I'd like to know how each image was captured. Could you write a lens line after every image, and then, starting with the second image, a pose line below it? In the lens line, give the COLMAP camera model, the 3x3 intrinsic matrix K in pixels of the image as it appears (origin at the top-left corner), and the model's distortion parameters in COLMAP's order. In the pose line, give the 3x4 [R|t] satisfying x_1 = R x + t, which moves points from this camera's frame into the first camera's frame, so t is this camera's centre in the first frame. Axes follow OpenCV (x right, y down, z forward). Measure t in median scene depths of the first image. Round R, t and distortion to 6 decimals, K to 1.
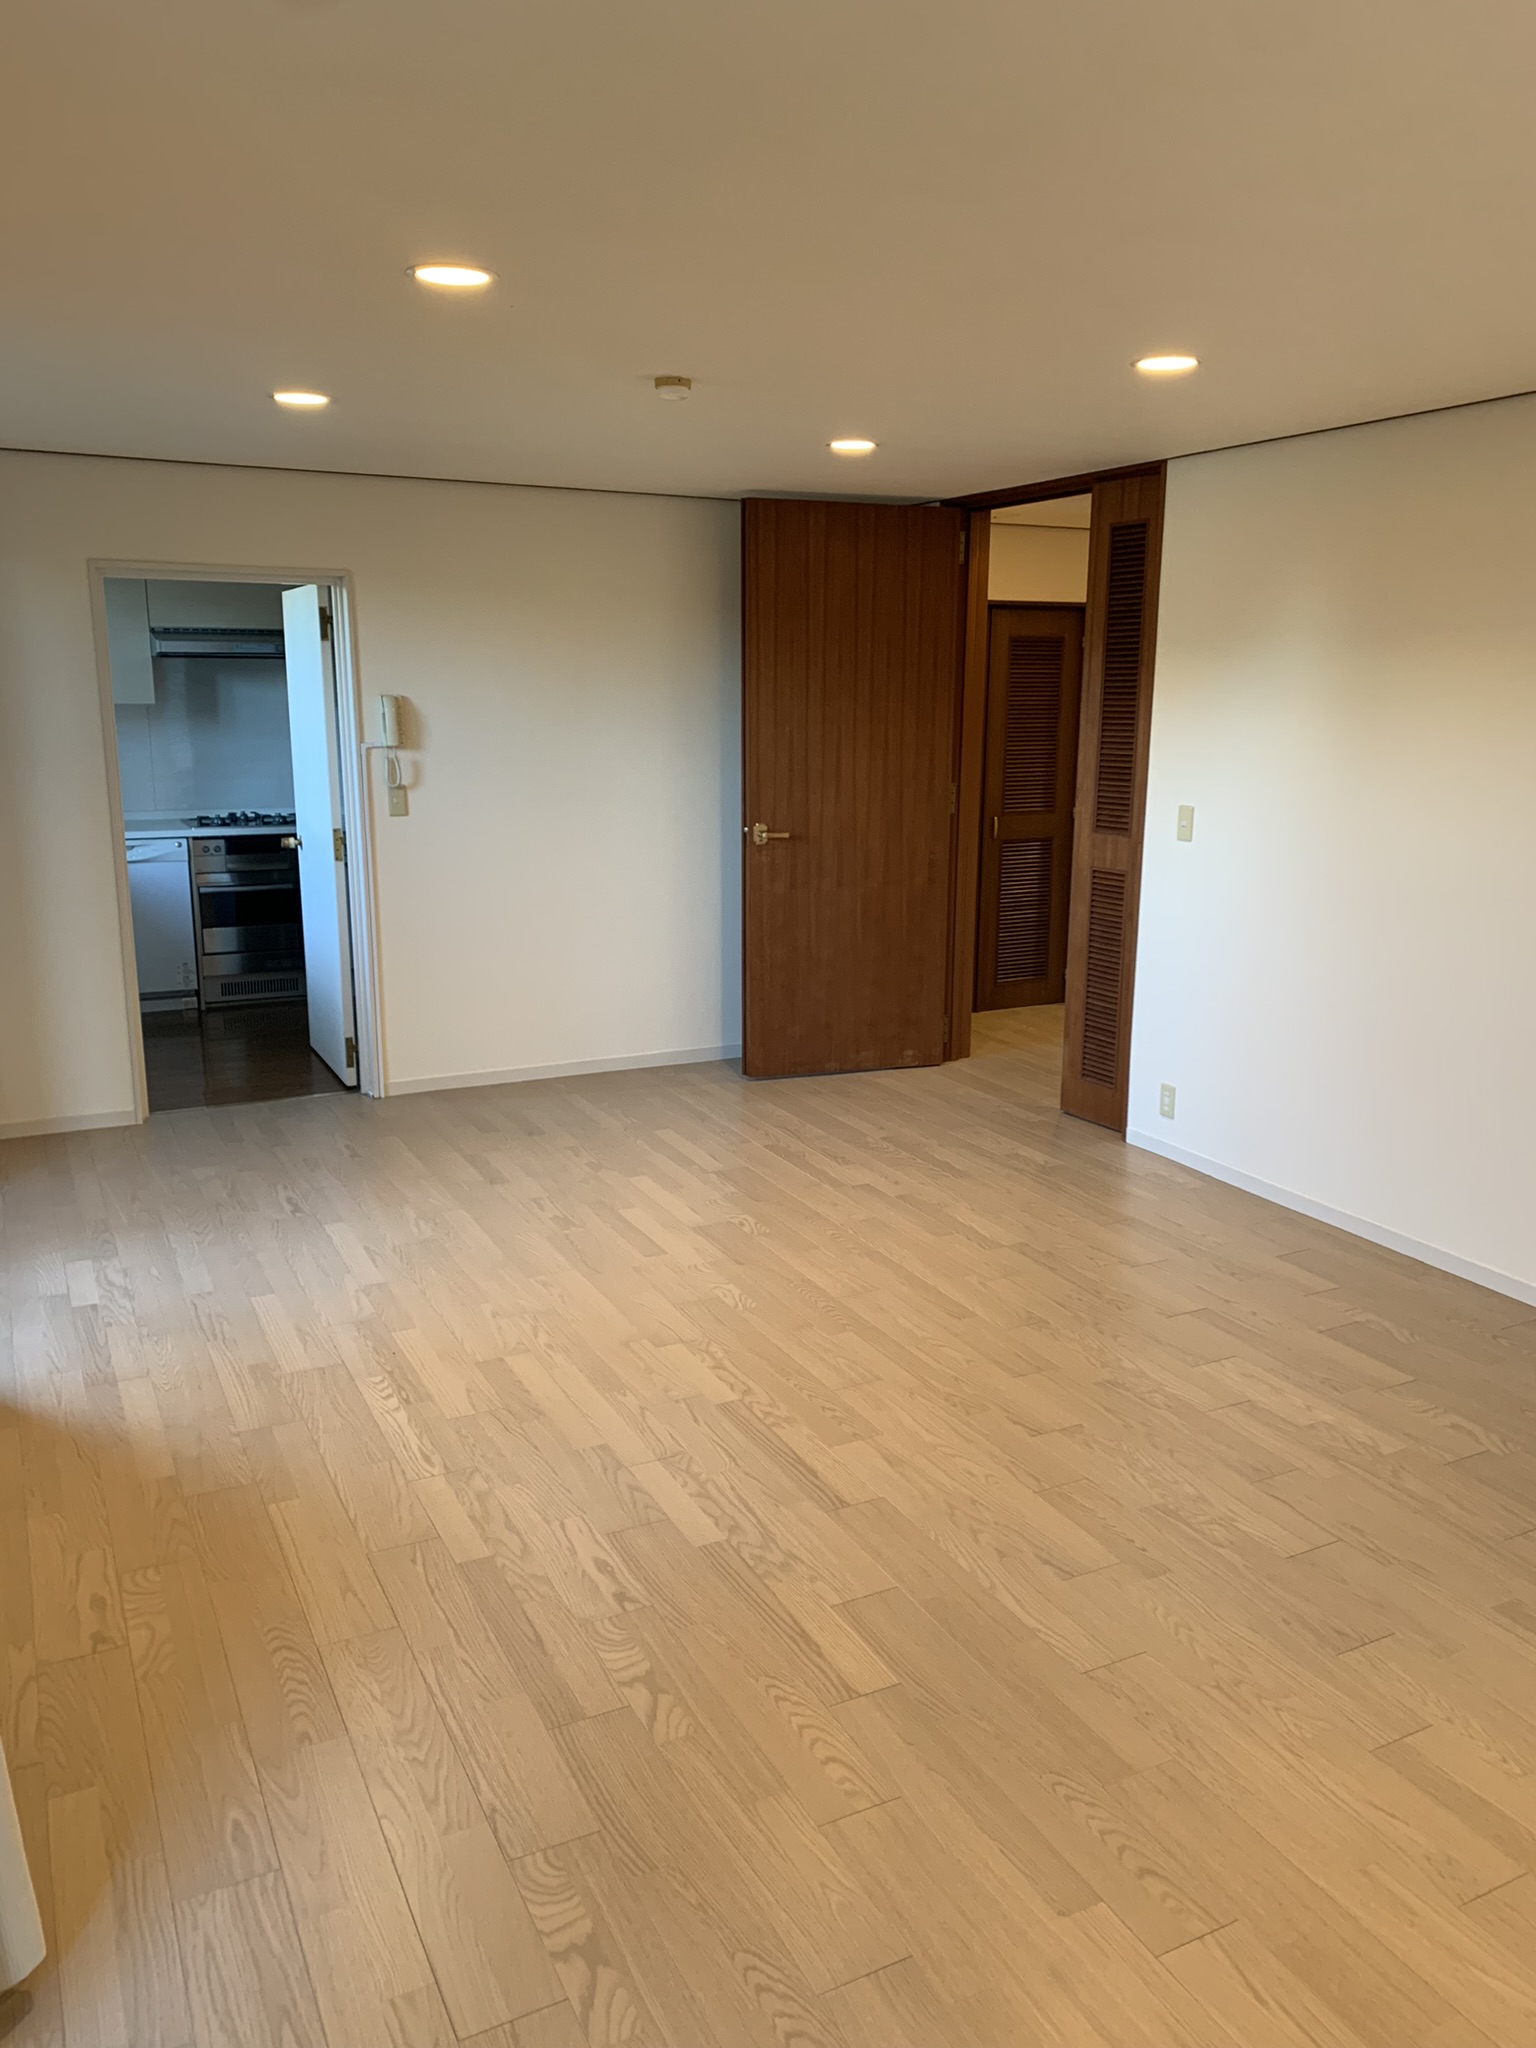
lens RADIAL K [[1547.8, 0, 766.6], [0, 1547.8, 1024.5], [0, 0, 1]] dist [0.026169, -0.022975]
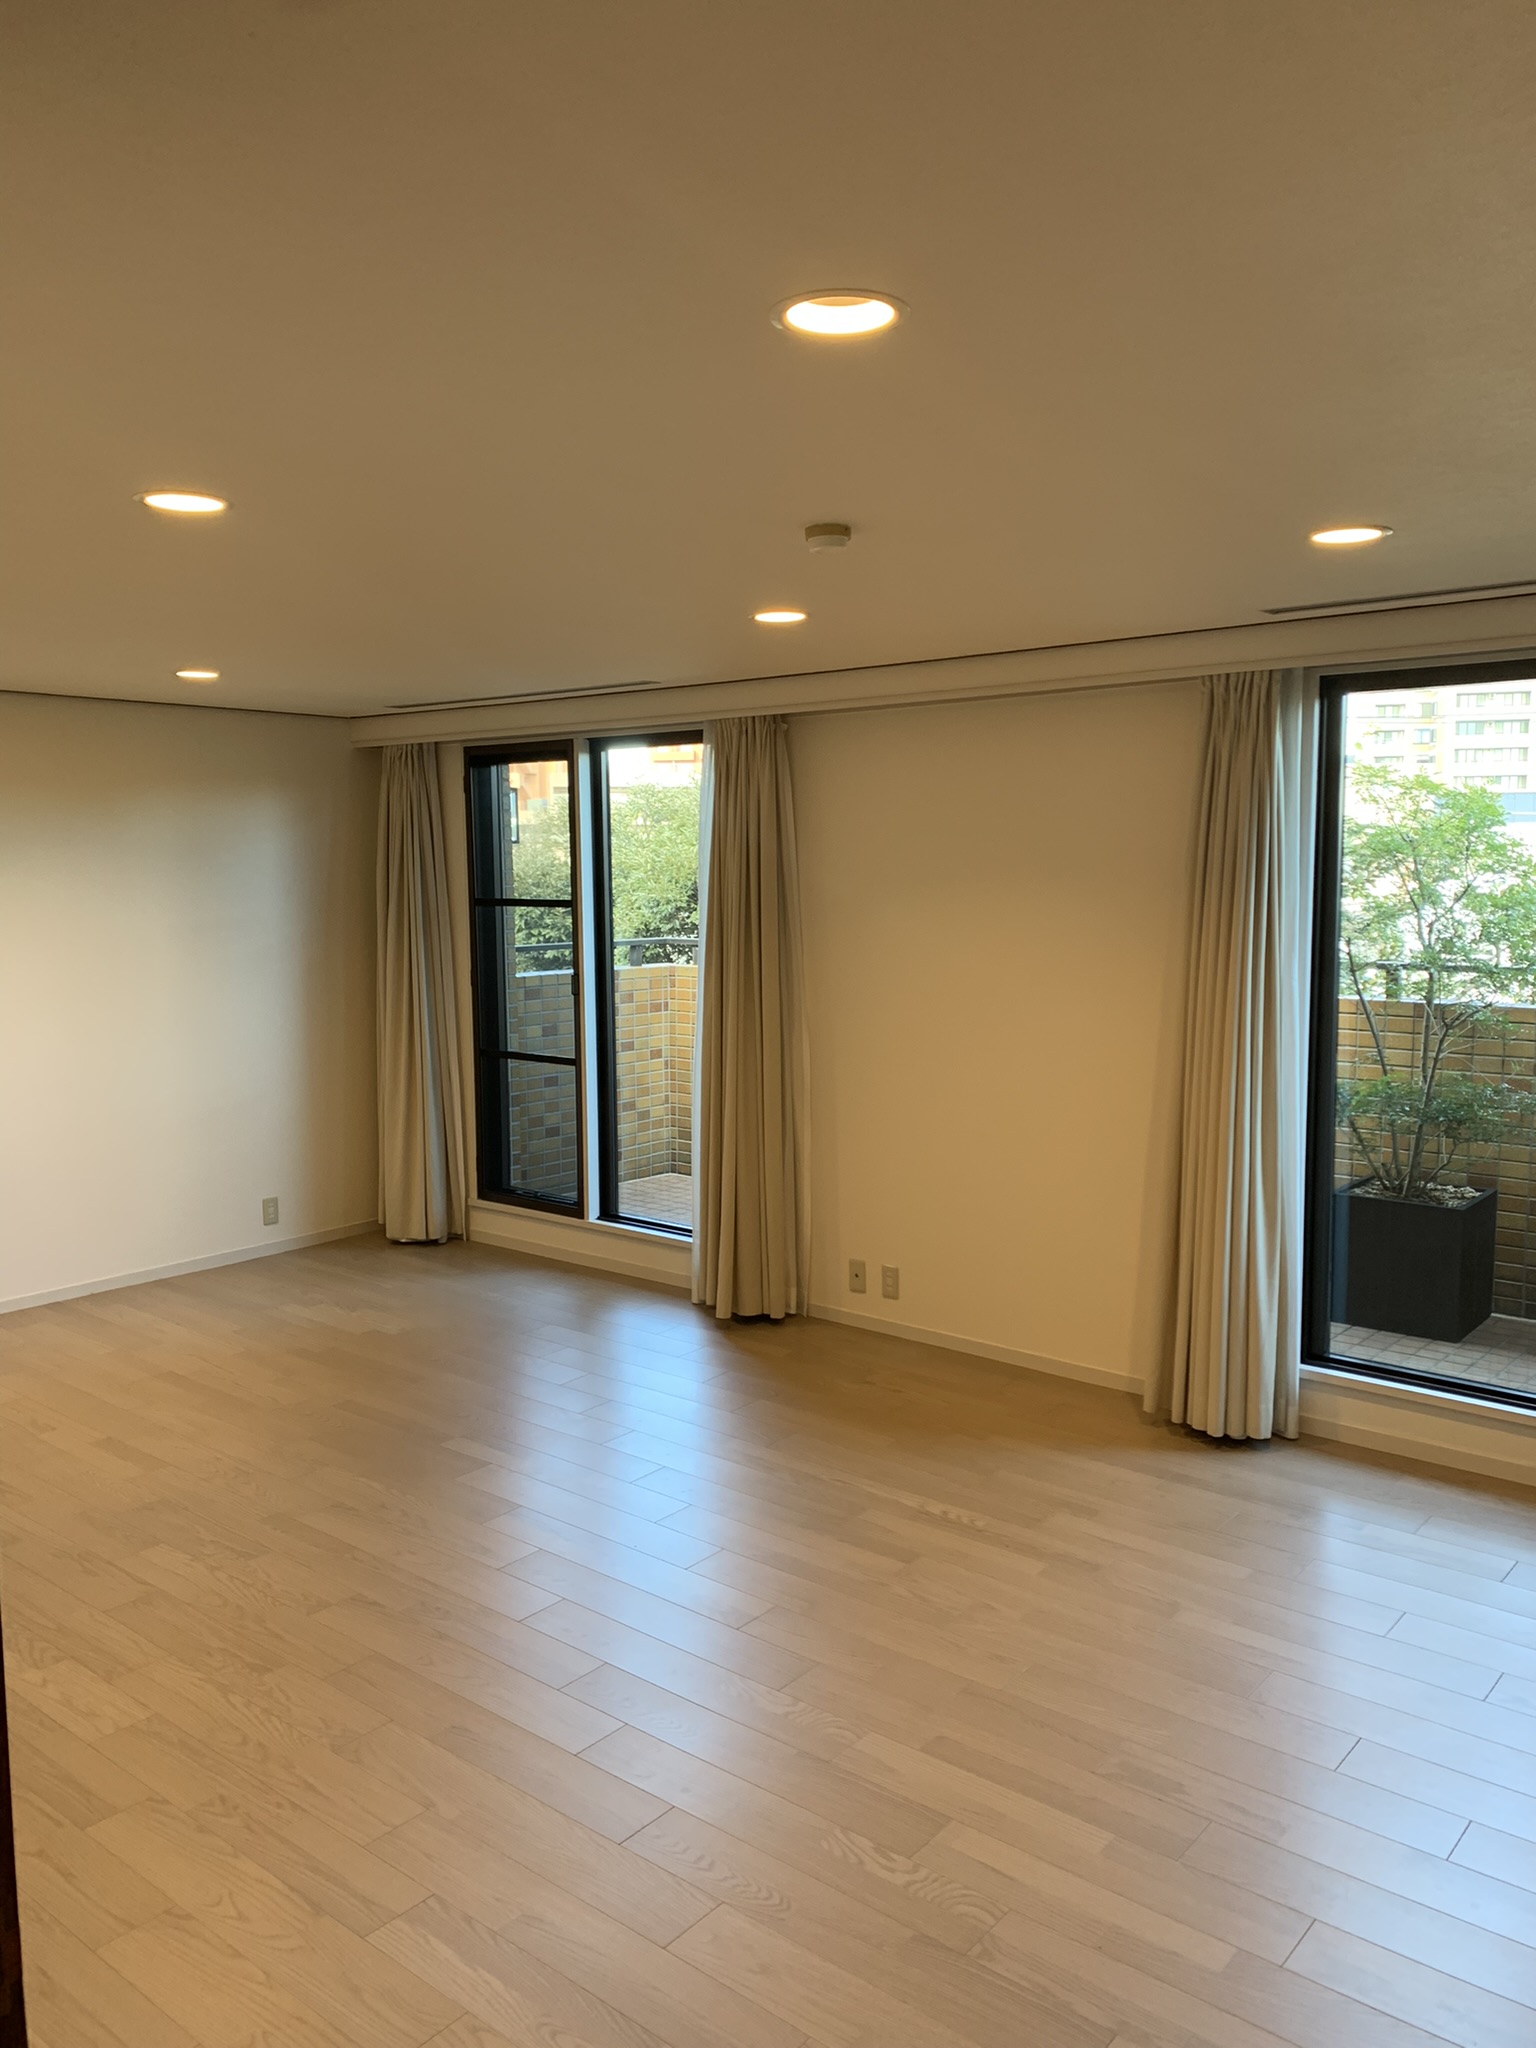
lens RADIAL K [[1547.8, 0, 768.3], [0, 1547.8, 1027.5], [0, 0, 1]] dist [0.026169, -0.022975]
pose [[-0.914728, 0.046460, -0.401390, 0.301910], [-0.083203, 0.950424, 0.299620, -0.412644], [0.395411, 0.307467, -0.865514, 1.785901]]
